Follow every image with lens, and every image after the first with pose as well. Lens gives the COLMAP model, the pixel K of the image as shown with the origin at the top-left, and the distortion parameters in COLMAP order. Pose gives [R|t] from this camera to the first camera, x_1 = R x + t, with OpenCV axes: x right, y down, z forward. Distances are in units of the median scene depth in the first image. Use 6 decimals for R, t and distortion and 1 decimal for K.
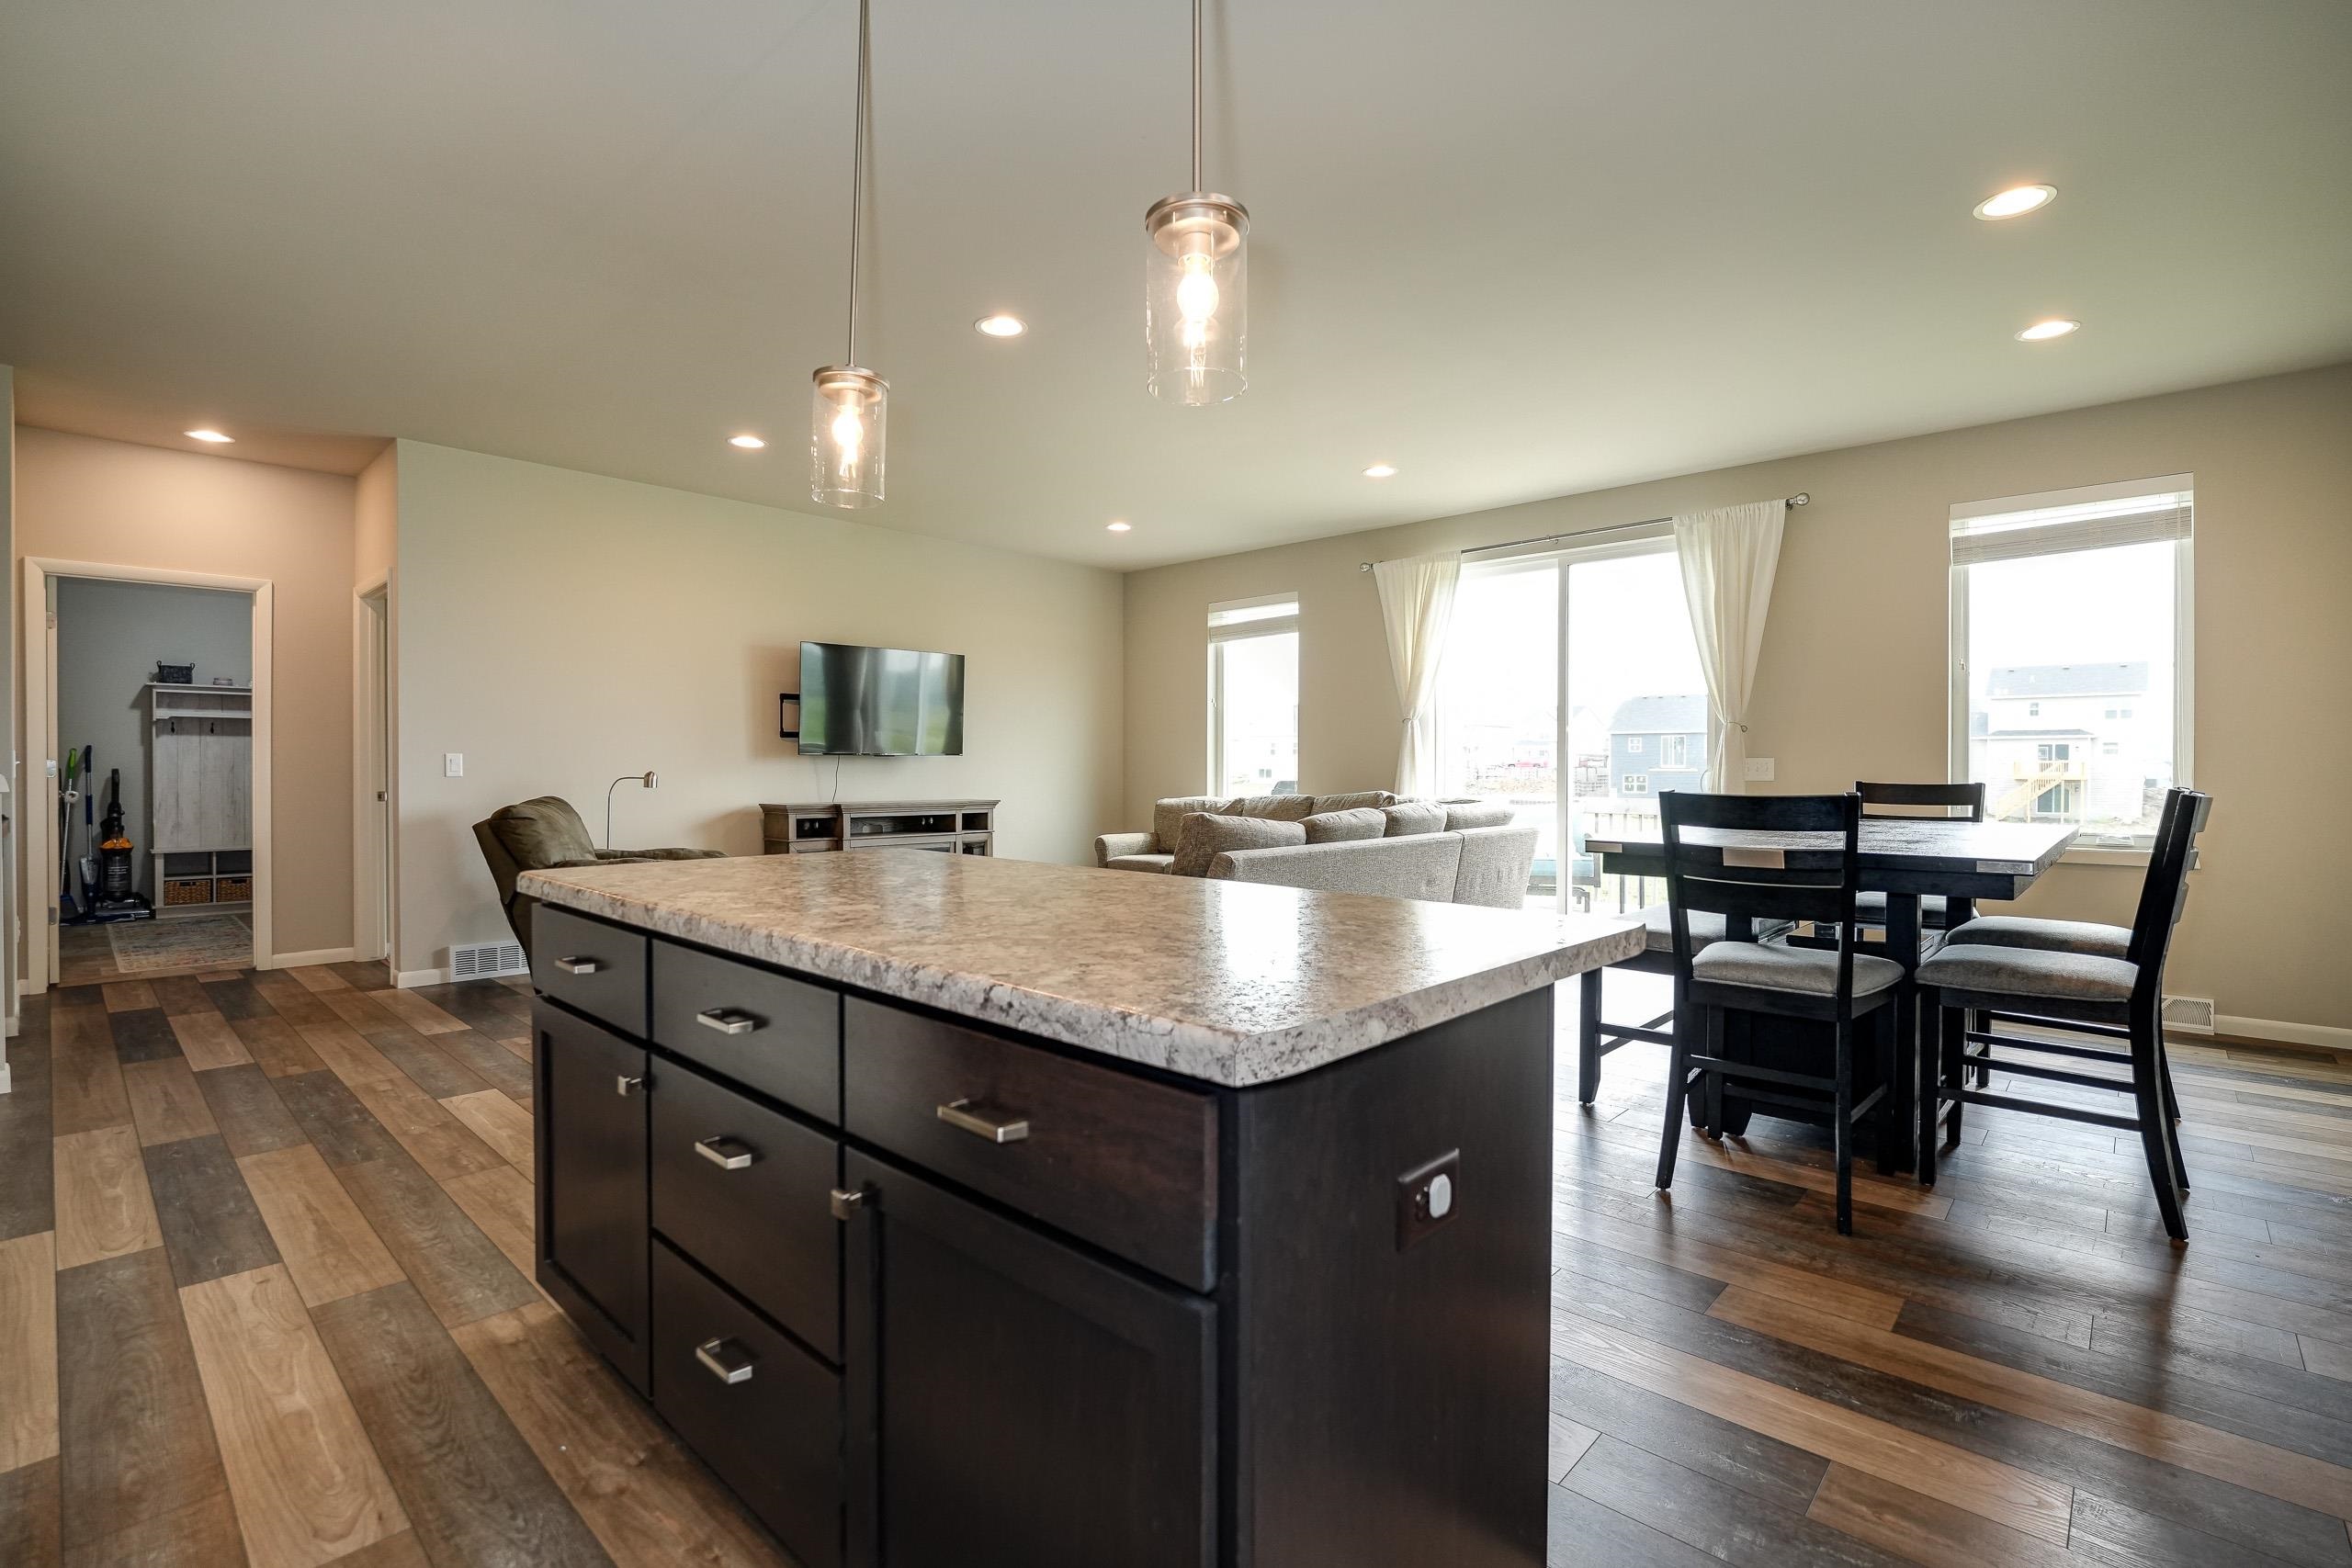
lens RADIAL K [[1078.2, 0, 1189.0], [0, 1078.2, 766.9], [0, 0, 1]] dist [-0.009936, -0.001544]
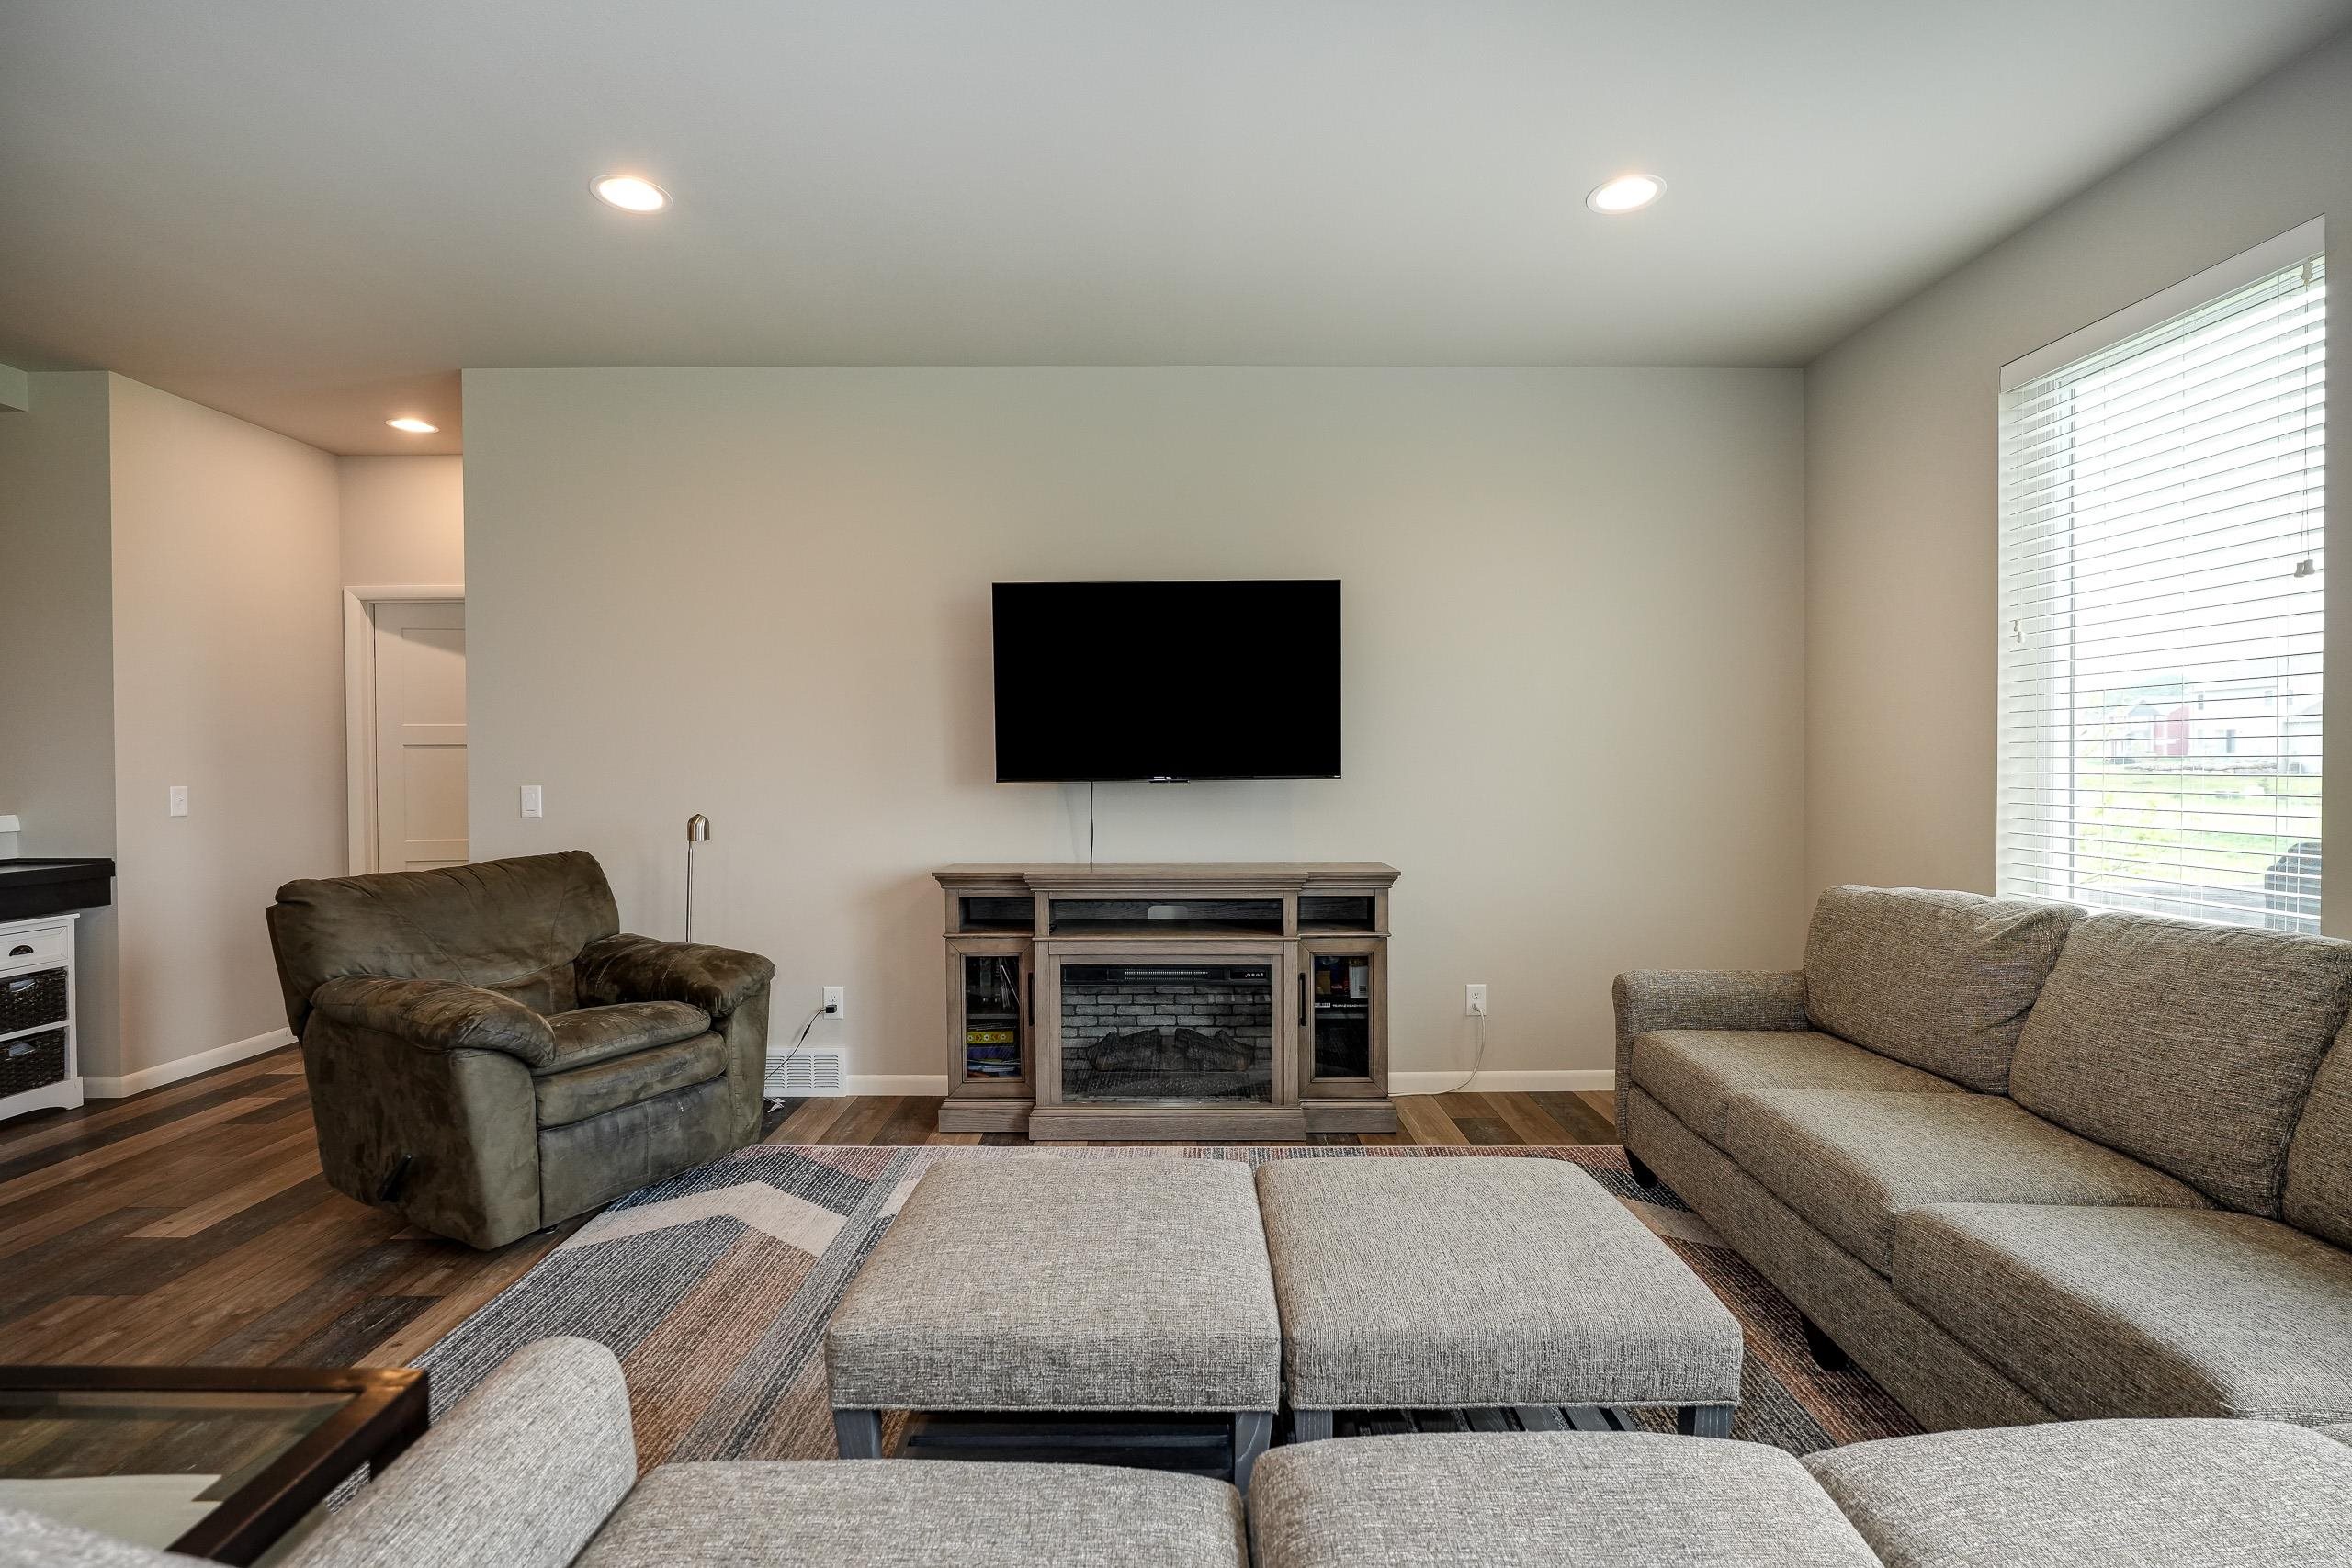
lens RADIAL K [[1078.2, 0, 1180.9], [0, 1078.2, 777.7], [0, 0, 1]] dist [-0.009936, -0.001544]
pose [[0.686570, 0.005226, -0.727045, 0.108946], [0.006388, 0.999892, 0.013219, -0.018469], [0.727036, -0.013721, 0.686463, 0.618551]]
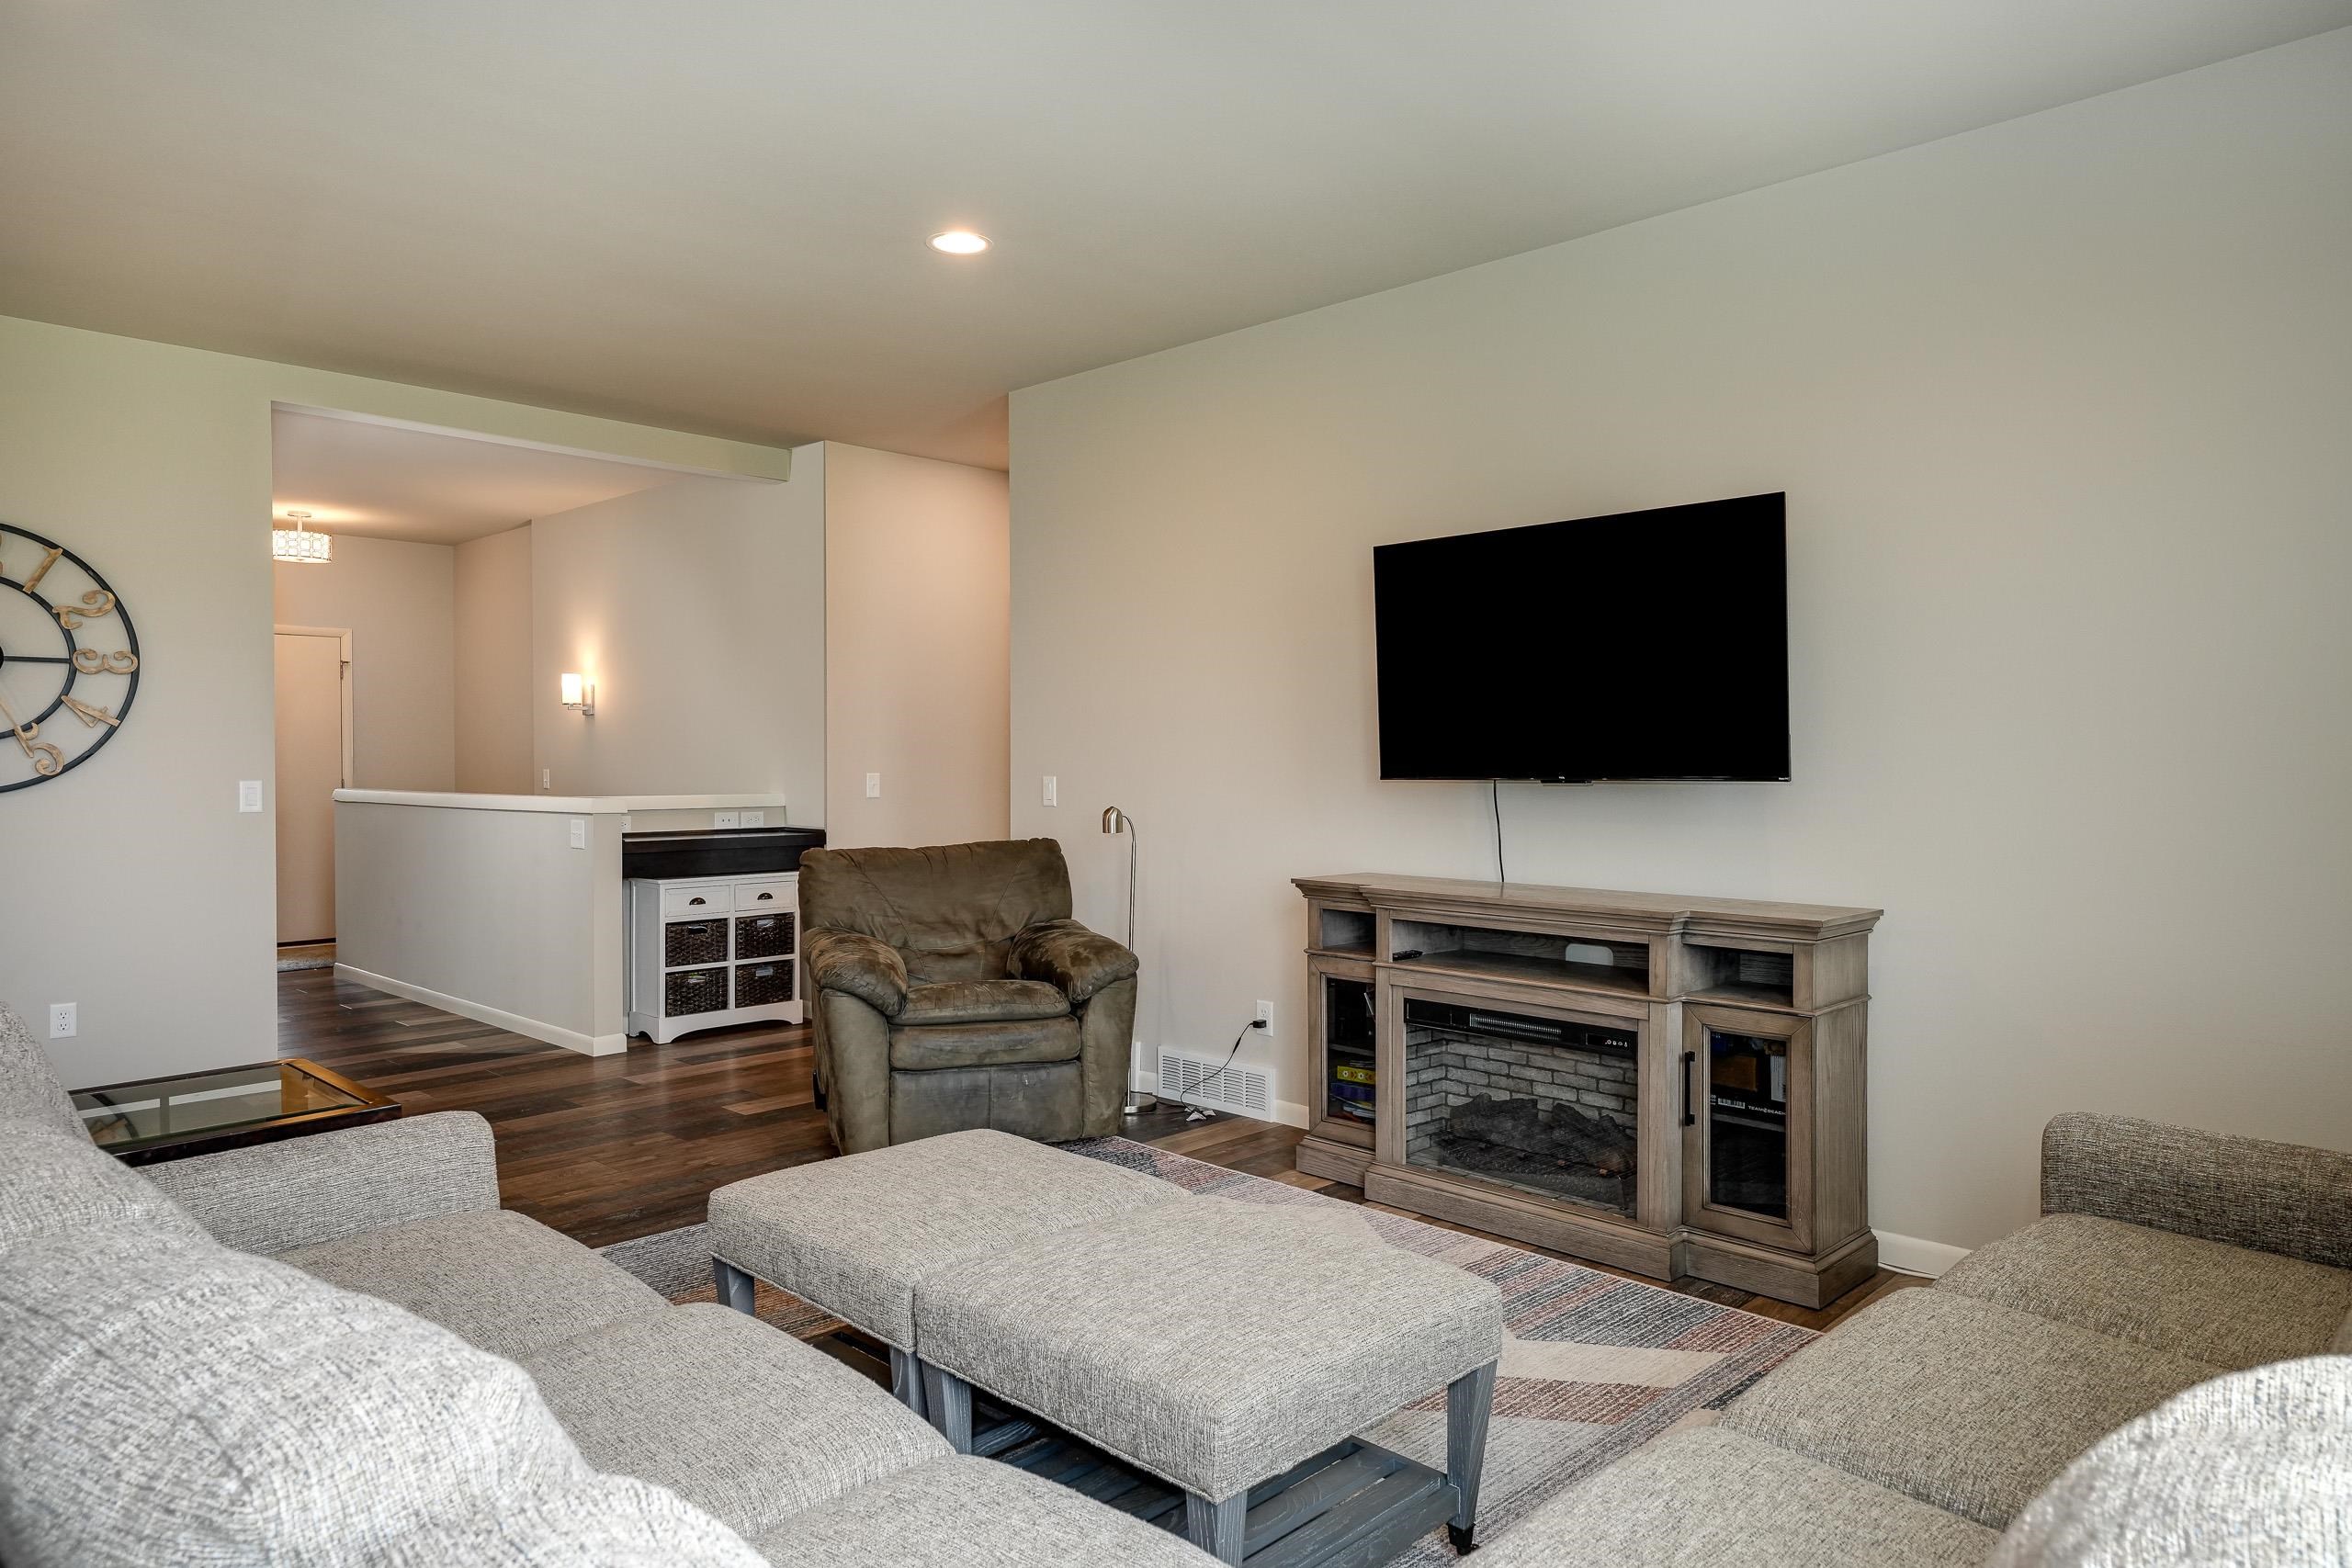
lens RADIAL K [[1502.4, 0, 1161.8], [0, 1502.4, 773.4], [0, 0, 1]] dist [0.022378, 0.000112]
pose [[-0.035200, 0.009764, -0.999333, 0.290848], [0.001681, 0.999951, 0.009711, -0.018647], [0.999379, -0.001338, -0.035215, 0.842698]]
